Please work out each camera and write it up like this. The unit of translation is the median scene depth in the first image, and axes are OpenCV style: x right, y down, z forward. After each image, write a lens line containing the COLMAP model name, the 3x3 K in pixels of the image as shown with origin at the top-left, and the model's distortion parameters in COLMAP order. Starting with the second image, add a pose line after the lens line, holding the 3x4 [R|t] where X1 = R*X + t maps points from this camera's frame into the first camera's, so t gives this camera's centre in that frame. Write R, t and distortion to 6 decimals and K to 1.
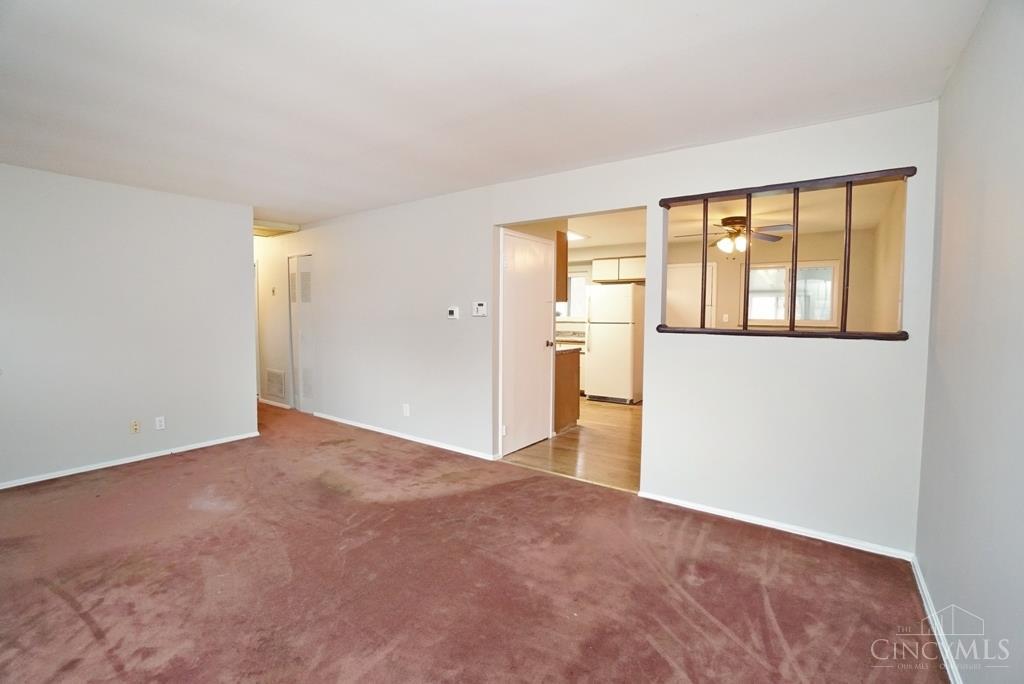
lens RADIAL K [[454.5, 0, 512.8], [0, 454.5, 339.1], [0, 0, 1]] dist [-0.037683, 0.003269]
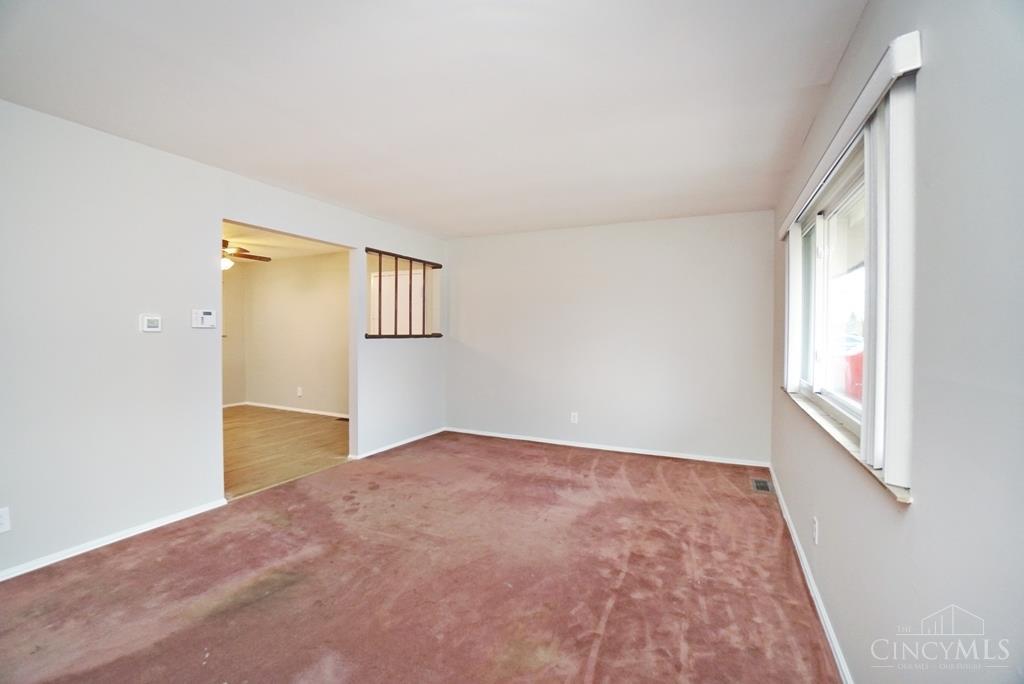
lens RADIAL K [[454.5, 0, 512.2], [0, 454.5, 338.0], [0, 0, 1]] dist [-0.037683, 0.003269]
pose [[-0.169124, -0.028610, 0.985179, -0.927614], [0.042885, 0.998418, 0.036357, -0.039212], [-0.984661, 0.048399, -0.167629, 0.618732]]
